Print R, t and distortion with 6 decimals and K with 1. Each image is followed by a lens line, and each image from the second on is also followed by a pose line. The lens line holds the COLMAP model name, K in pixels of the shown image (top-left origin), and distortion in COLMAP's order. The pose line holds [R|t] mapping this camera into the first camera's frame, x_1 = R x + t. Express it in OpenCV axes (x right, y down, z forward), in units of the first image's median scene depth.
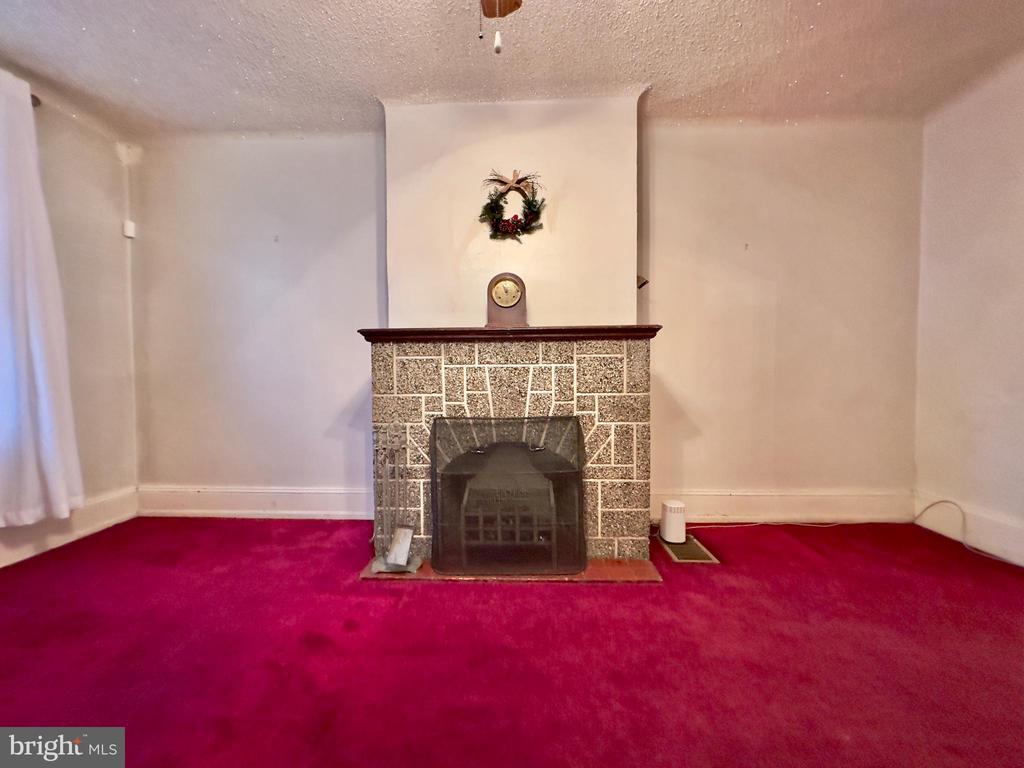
lens RADIAL K [[409.0, 0, 512.0], [0, 409.0, 384.0], [0, 0, 1]] dist [-0.002393, 0.000334]
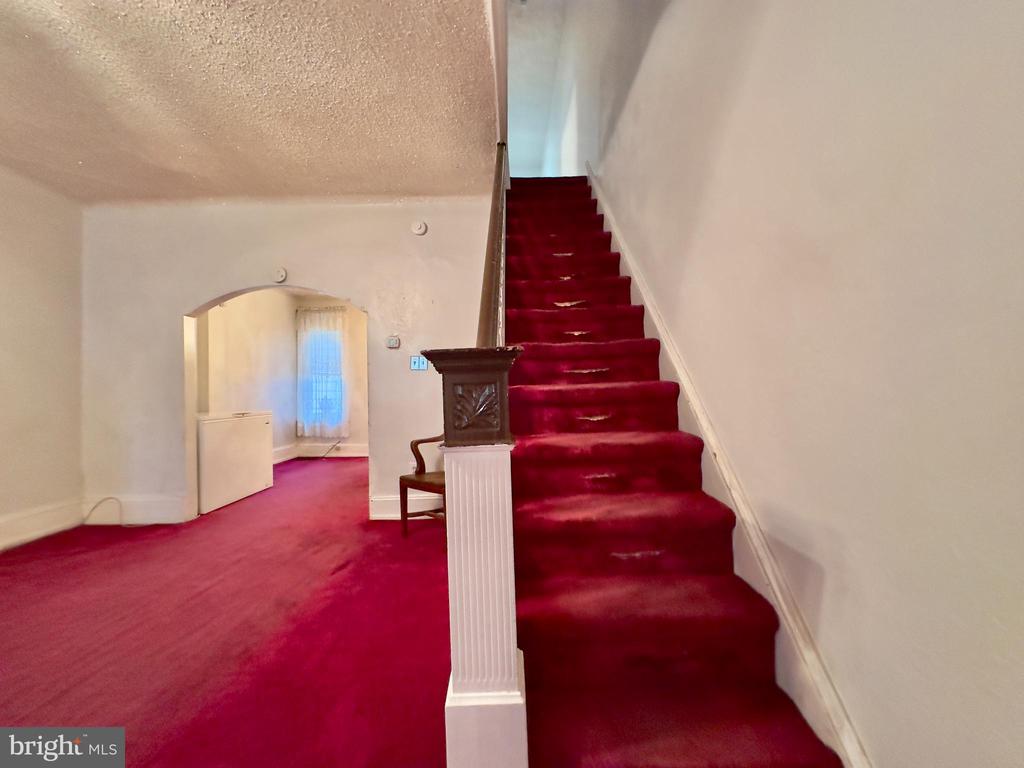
lens RADIAL K [[409.0, 0, 512.0], [0, 409.0, 384.0], [0, 0, 1]] dist [-0.002393, 0.000334]
pose [[-0.035480, 0.022924, 0.999107, -0.369005], [0.043312, 0.998833, -0.021380, 0.000679], [-0.998431, 0.042514, -0.036431, -0.326245]]
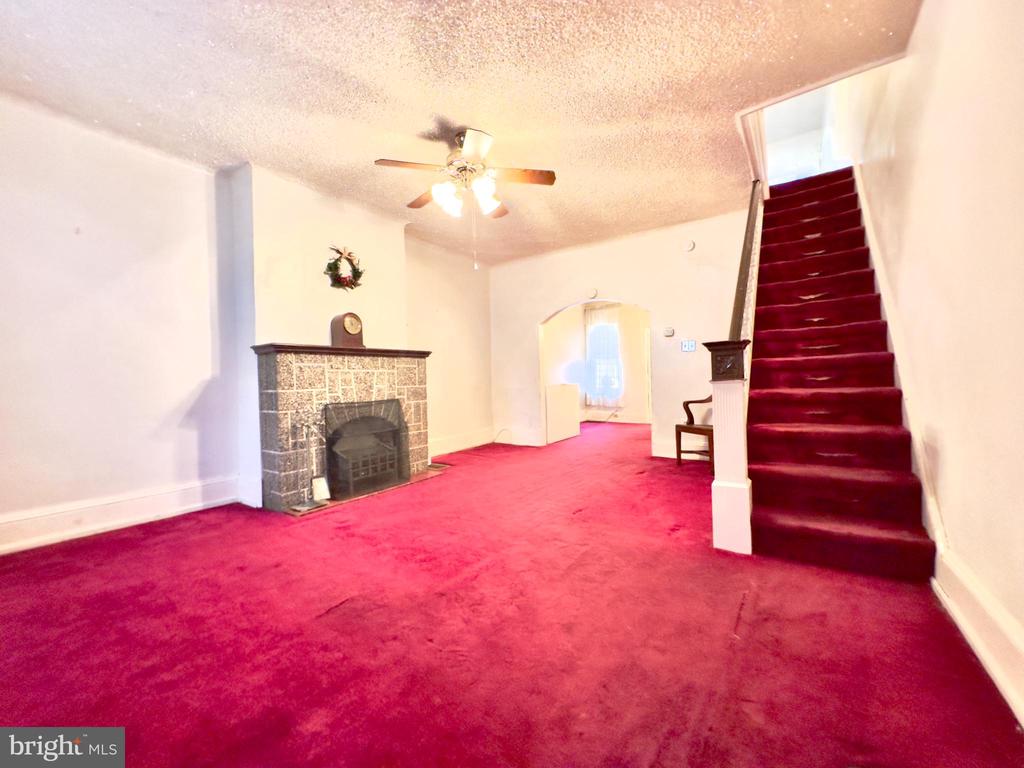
lens RADIAL K [[409.0, 0, 512.0], [0, 409.0, 384.0], [0, 0, 1]] dist [-0.002393, 0.000334]
pose [[0.540424, -0.016246, 0.841236, -1.077509], [0.040433, 0.999160, -0.006679, 0.045166], [-0.840421, 0.037623, 0.540627, -0.401546]]
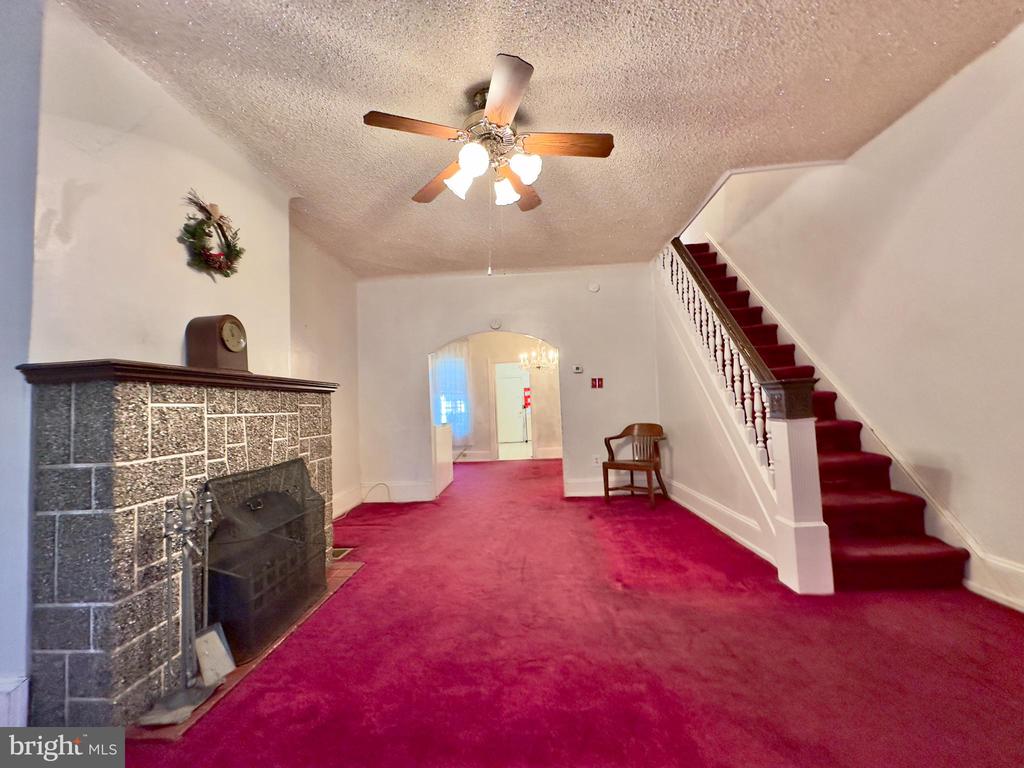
lens RADIAL K [[409.0, 0, 512.0], [0, 409.0, 384.0], [0, 0, 1]] dist [-0.002393, 0.000334]
pose [[0.018662, 0.061554, 0.997929, -0.969245], [0.066379, 0.995825, -0.062666, -0.016142], [-0.997620, 0.067411, 0.014498, 0.379472]]
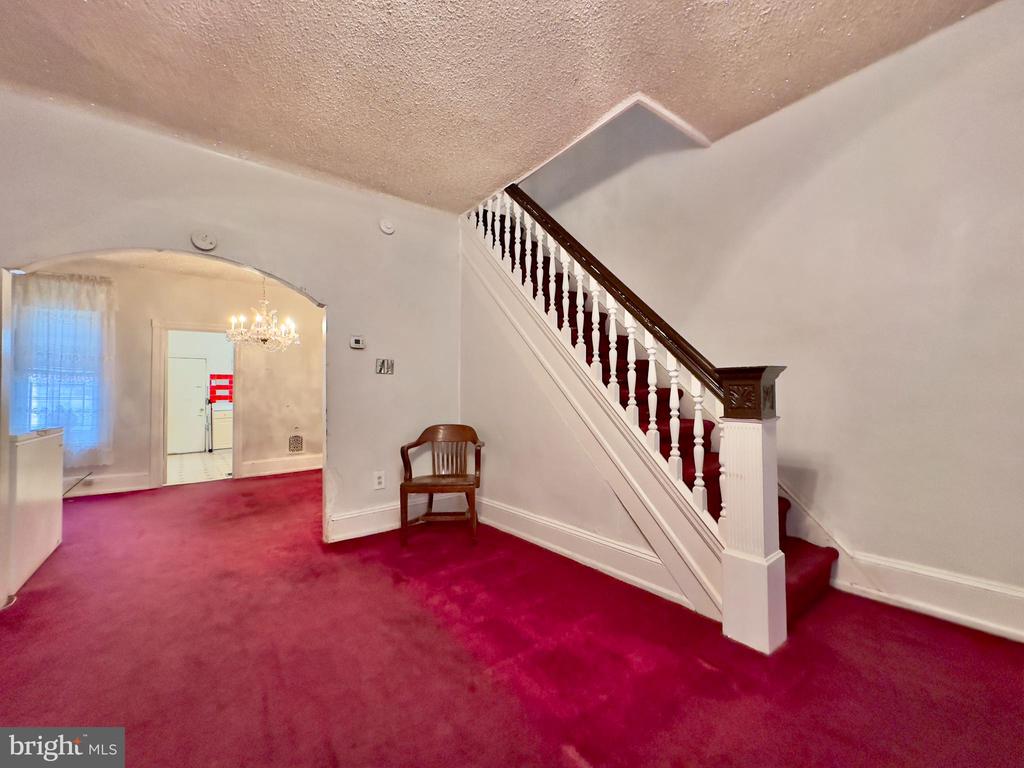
lens RADIAL K [[409.0, 0, 512.0], [0, 409.0, 384.0], [0, 0, 1]] dist [-0.002393, 0.000334]
pose [[-0.632841, 0.040641, 0.773215, -0.242014], [0.040159, 0.999000, -0.019640, -0.016335], [-0.773240, 0.018623, -0.633840, 0.544500]]
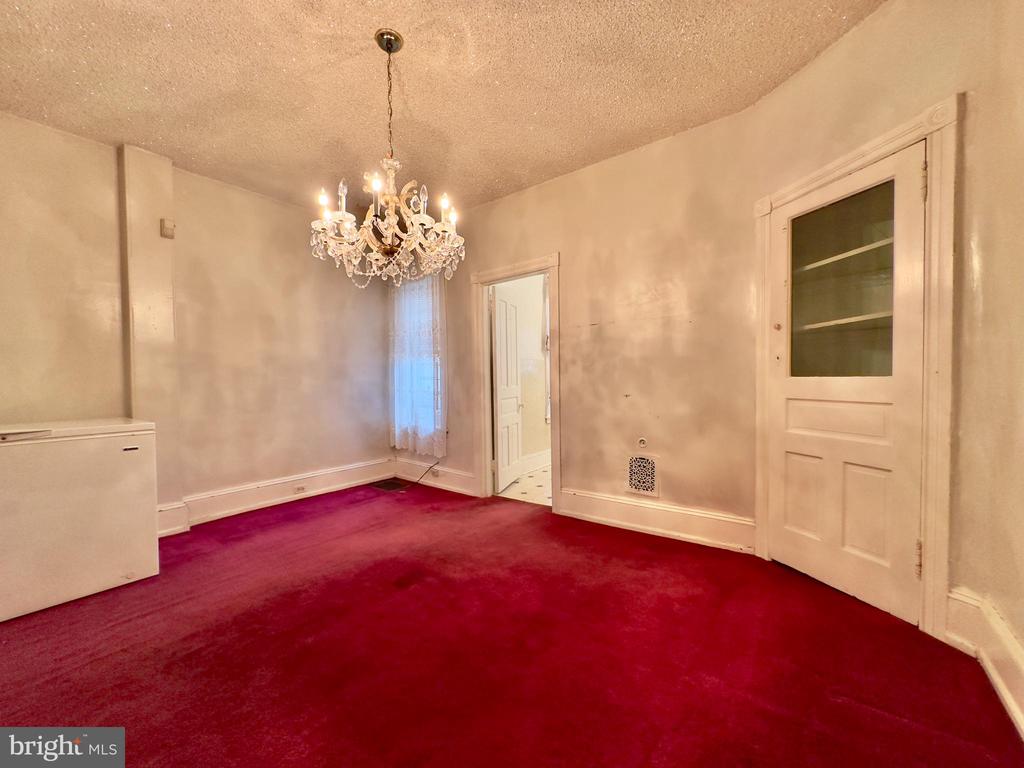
lens RADIAL K [[409.0, 0, 512.0], [0, 409.0, 384.0], [0, 0, 1]] dist [-0.002393, 0.000334]
pose [[0.588373, -0.014511, 0.808460, 1.501183], [0.030906, 0.999512, -0.004553, -0.026133], [-0.807999, 0.027665, 0.588534, -0.506552]]
